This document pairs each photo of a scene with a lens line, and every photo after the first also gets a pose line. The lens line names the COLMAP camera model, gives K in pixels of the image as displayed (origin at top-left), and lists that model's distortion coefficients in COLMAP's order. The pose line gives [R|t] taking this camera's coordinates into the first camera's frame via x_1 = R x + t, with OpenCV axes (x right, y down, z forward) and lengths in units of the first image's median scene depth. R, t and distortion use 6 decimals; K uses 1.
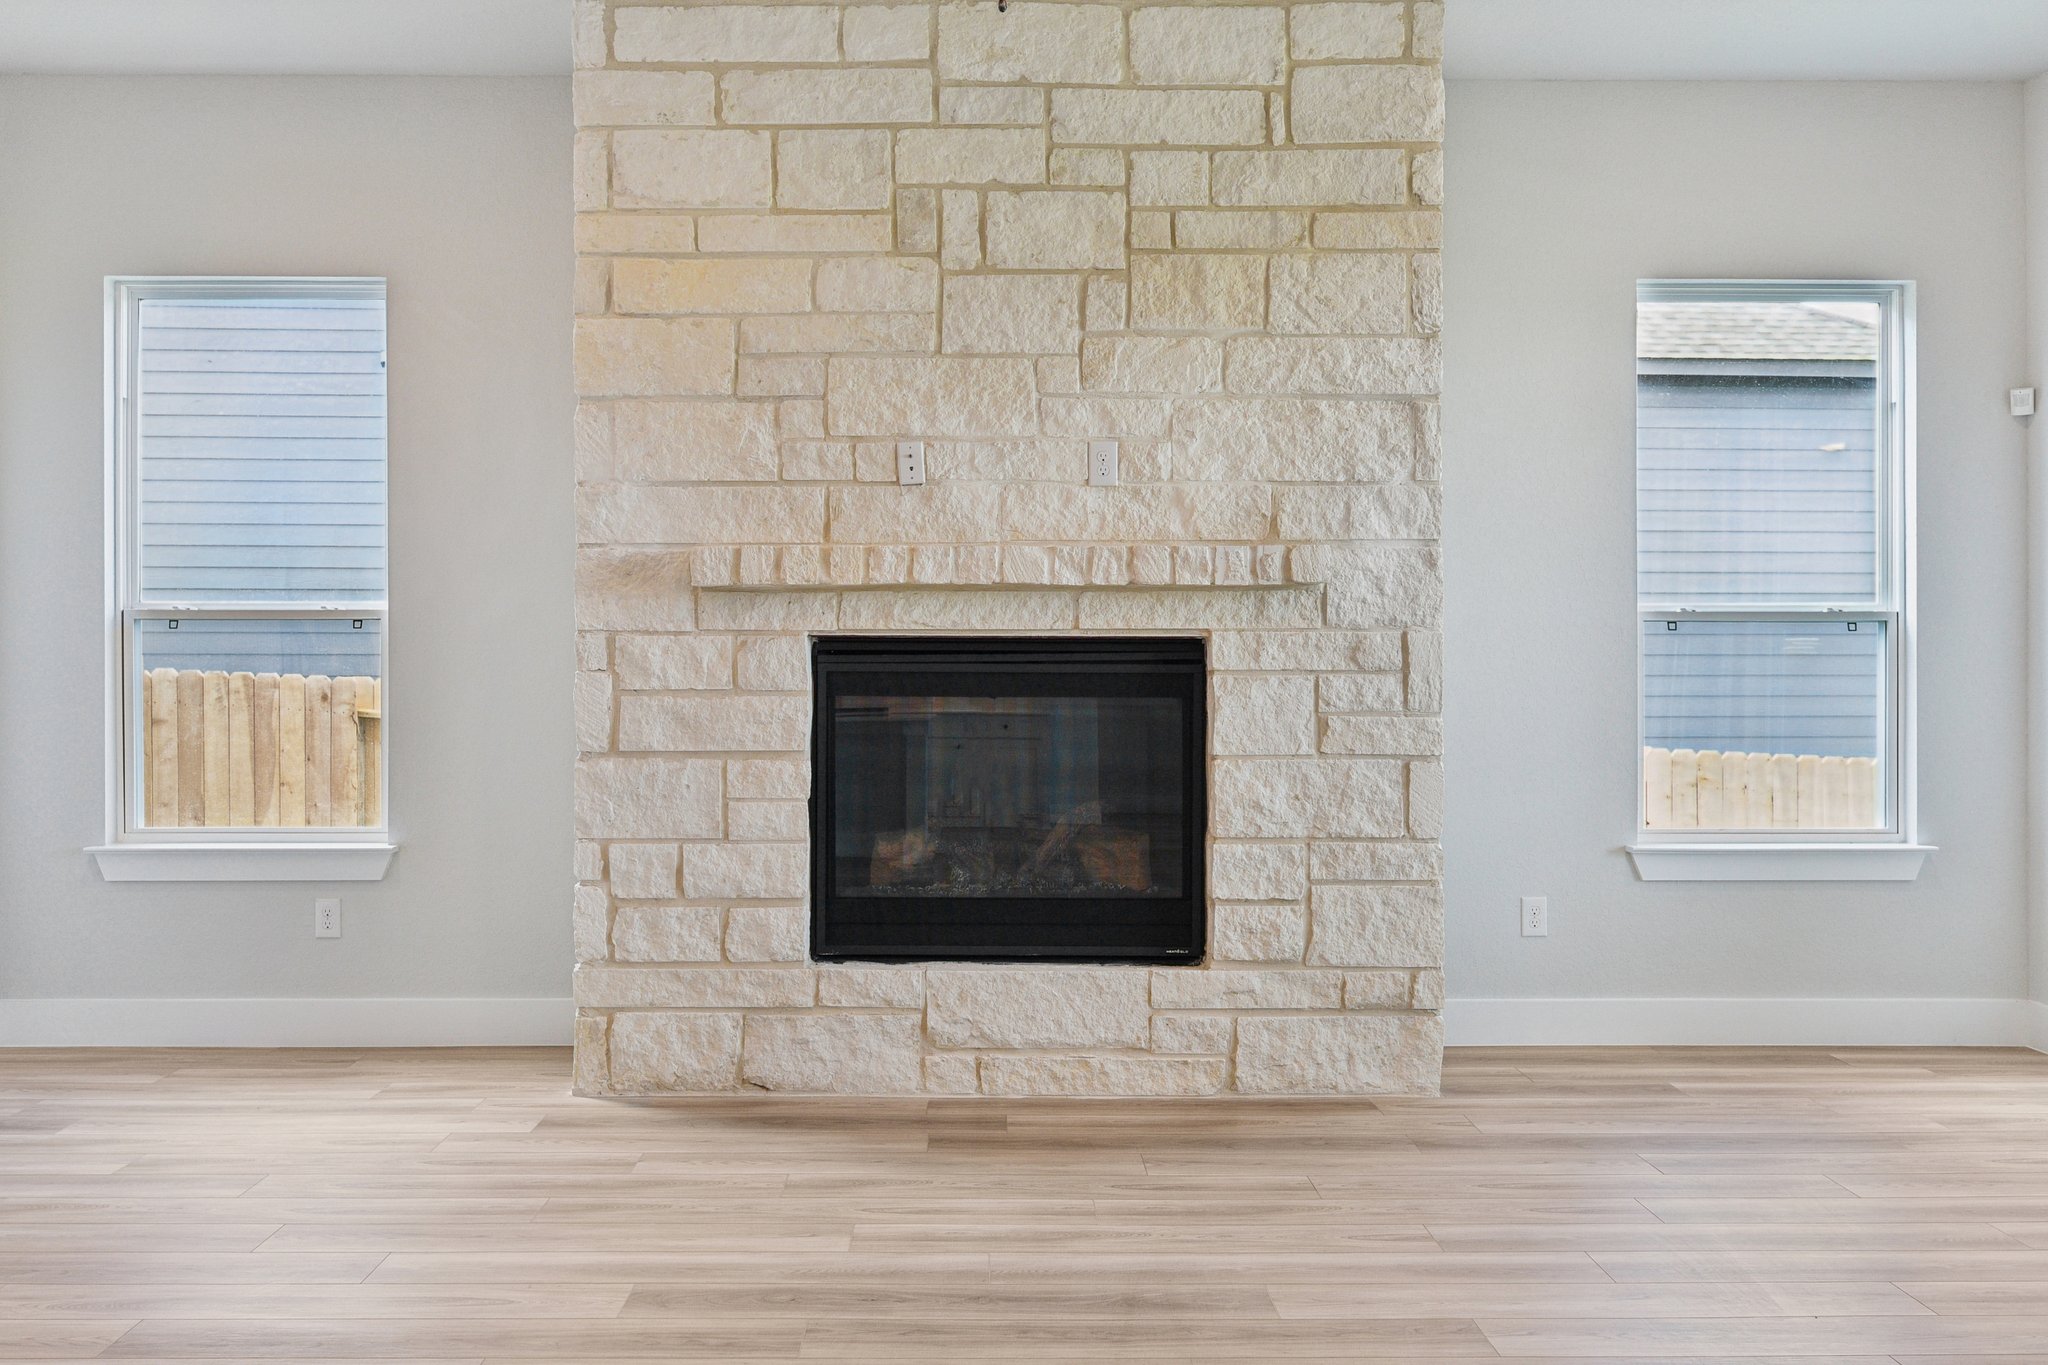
lens RADIAL K [[1740.7, 0, 1034.7], [0, 1740.7, 692.2], [0, 0, 1]] dist [-0.010419, -0.011664]
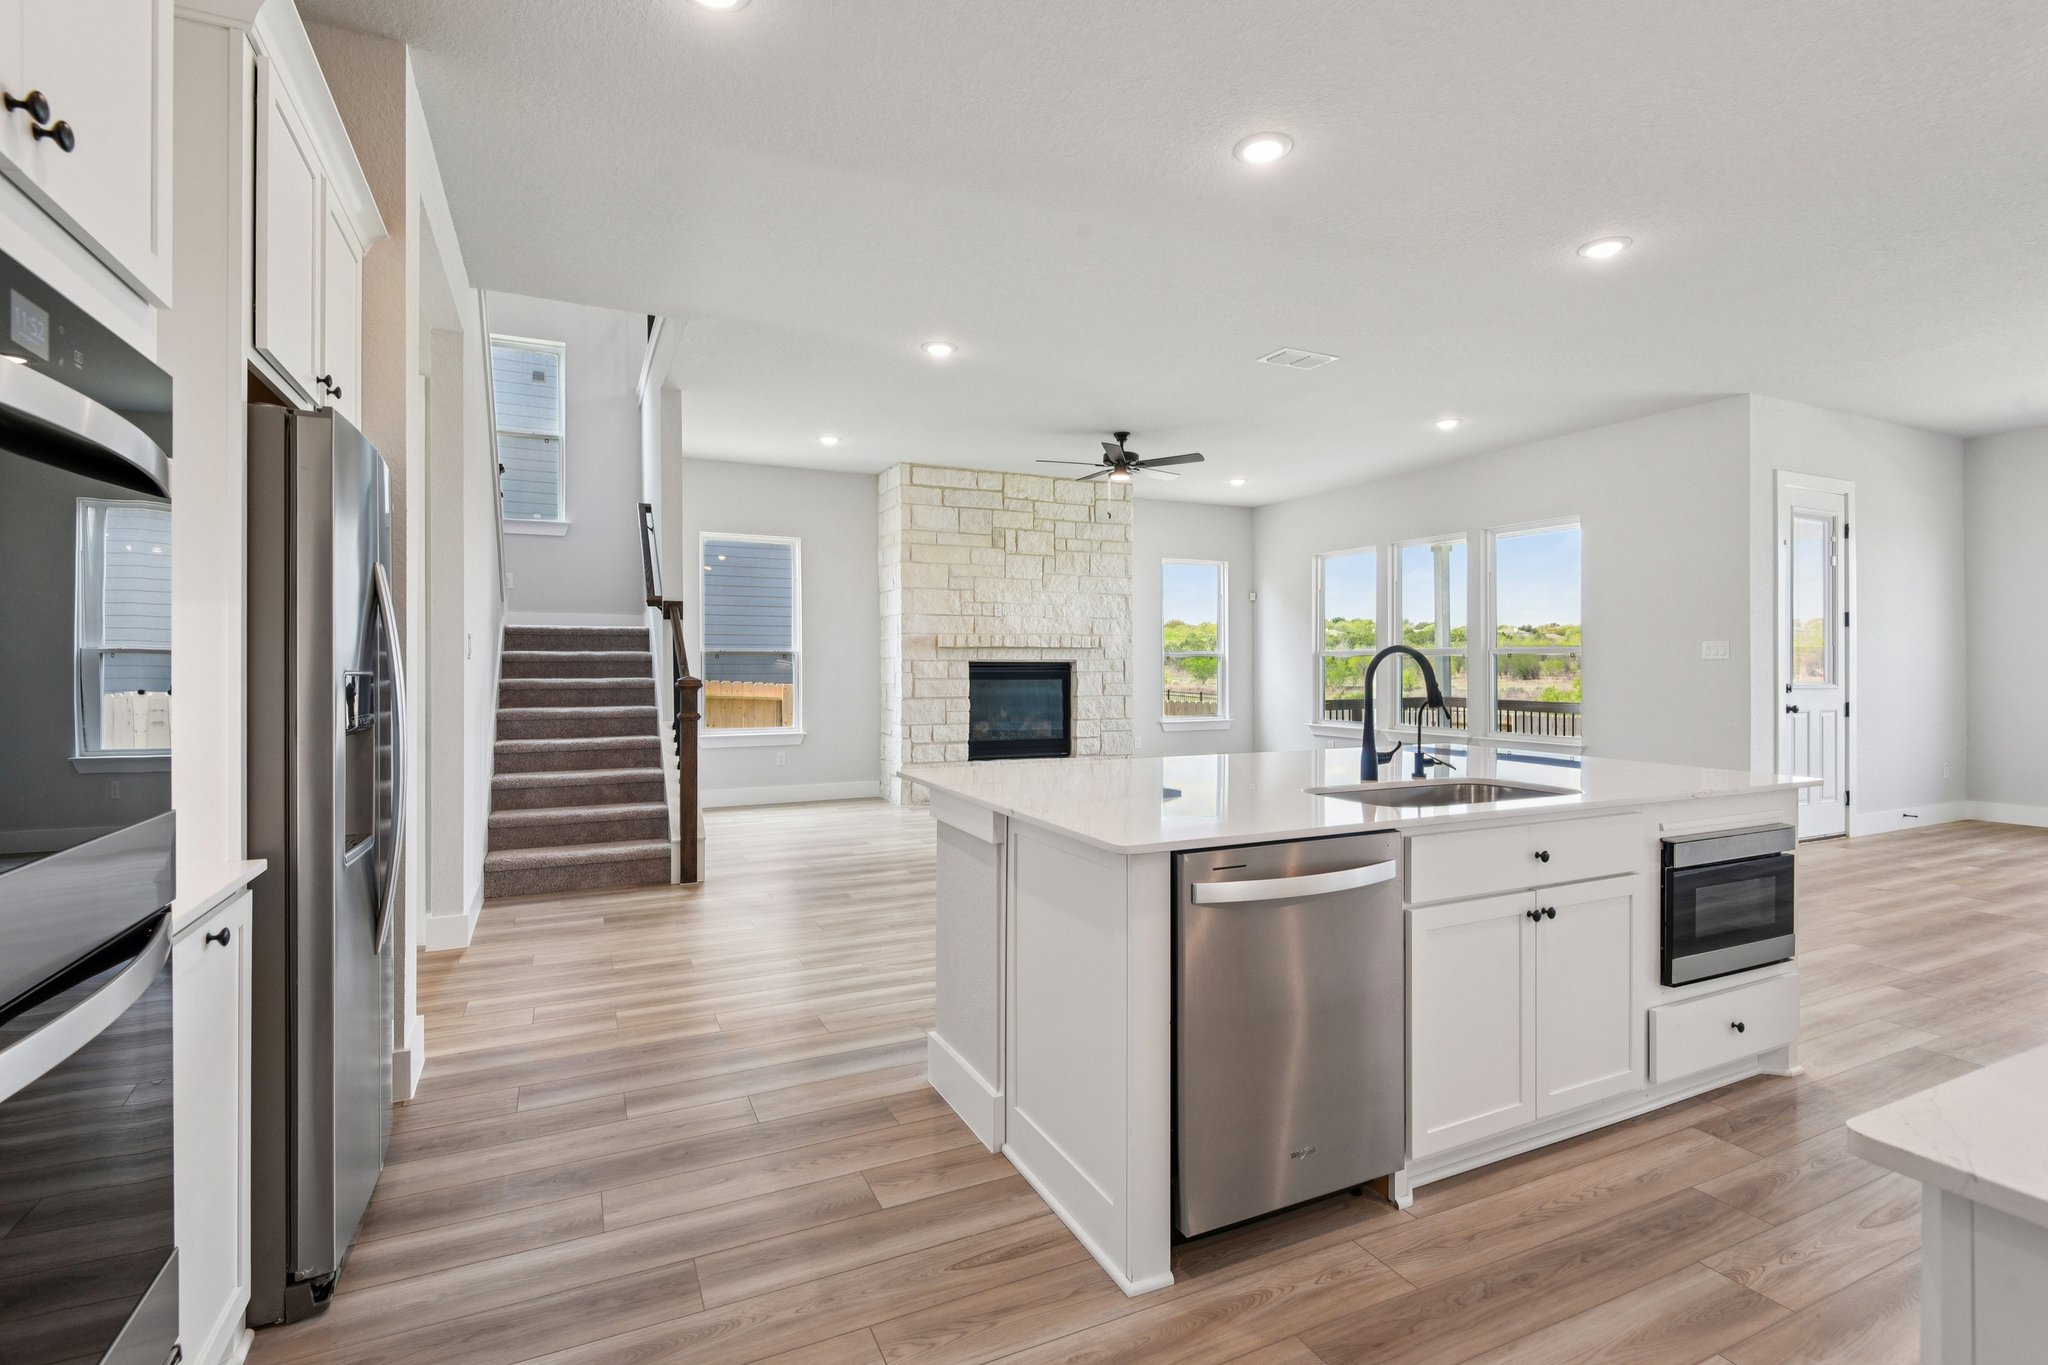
lens RADIAL K [[951.4, 0, 1021.8], [0, 951.4, 667.7], [0, 0, 1]] dist [0.000881, -0.001572]
pose [[0.905448, -0.002800, 0.424448, -0.806940], [0.006938, 0.999942, -0.008206, -0.005246], [-0.424401, 0.010375, 0.905415, -0.679416]]
